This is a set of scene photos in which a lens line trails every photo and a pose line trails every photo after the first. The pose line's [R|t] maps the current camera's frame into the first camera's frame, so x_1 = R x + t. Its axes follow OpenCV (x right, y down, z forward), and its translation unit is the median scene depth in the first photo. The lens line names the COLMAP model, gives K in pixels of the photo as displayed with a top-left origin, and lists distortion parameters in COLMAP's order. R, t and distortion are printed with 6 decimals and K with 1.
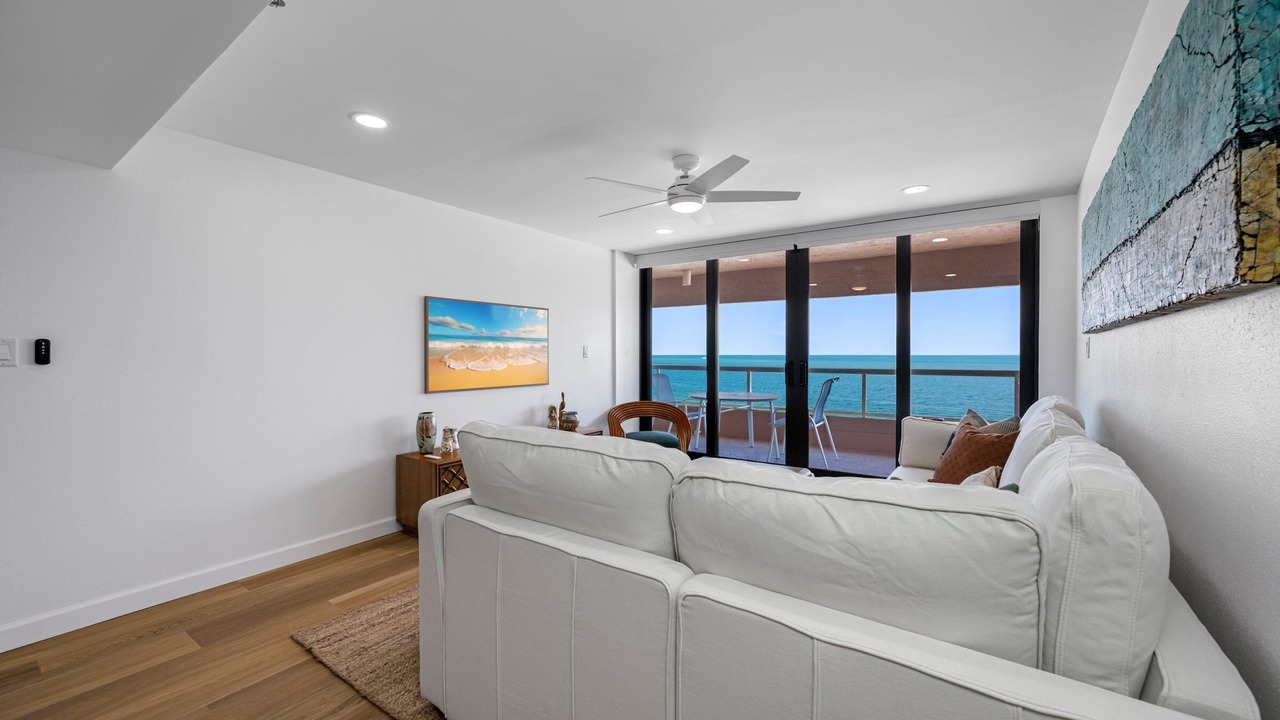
lens RADIAL K [[494.4, 0, 641.7], [0, 494.4, 361.5], [0, 0, 1]] dist [-0.001775, 0.000019]
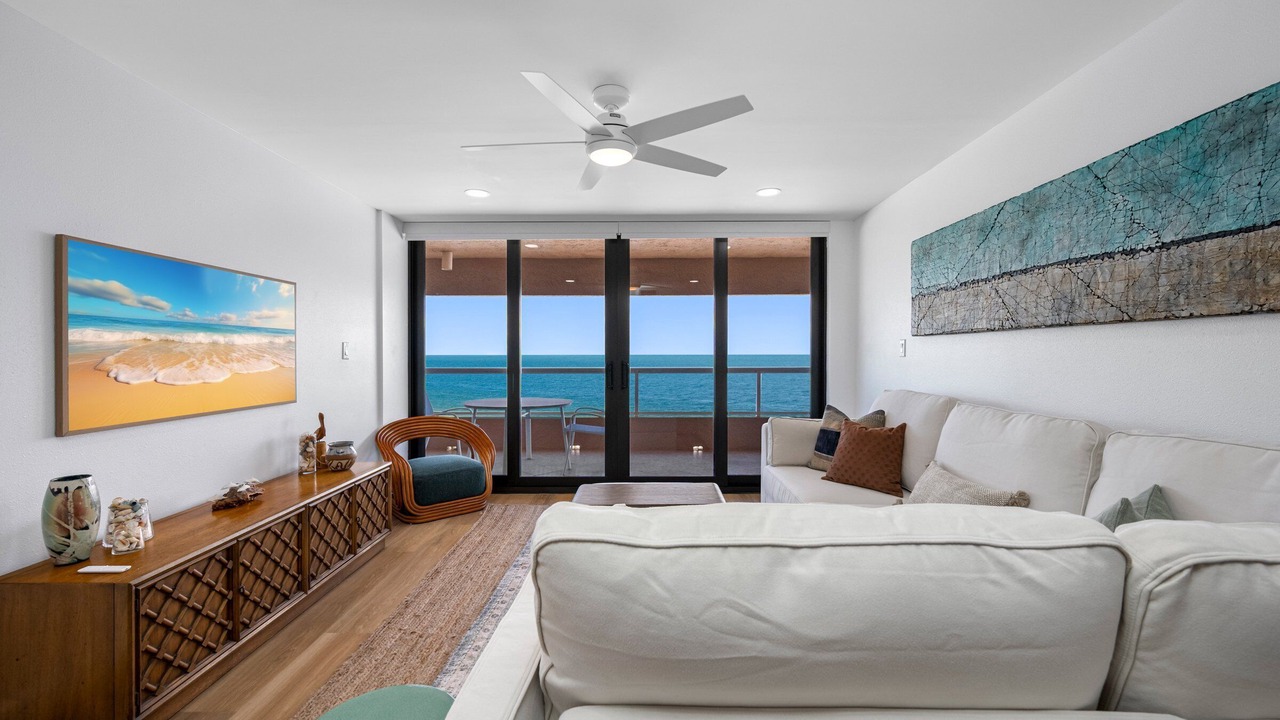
lens RADIAL K [[507.0, 0, 627.8], [0, 507.0, 357.6], [0, 0, 1]] dist [0.000909, 0.000078]
pose [[0.829122, -0.004601, 0.559048, -0.226215], [0.009033, 0.999946, -0.005167, -0.003908], [-0.558994, 0.009334, 0.829119, 0.249992]]
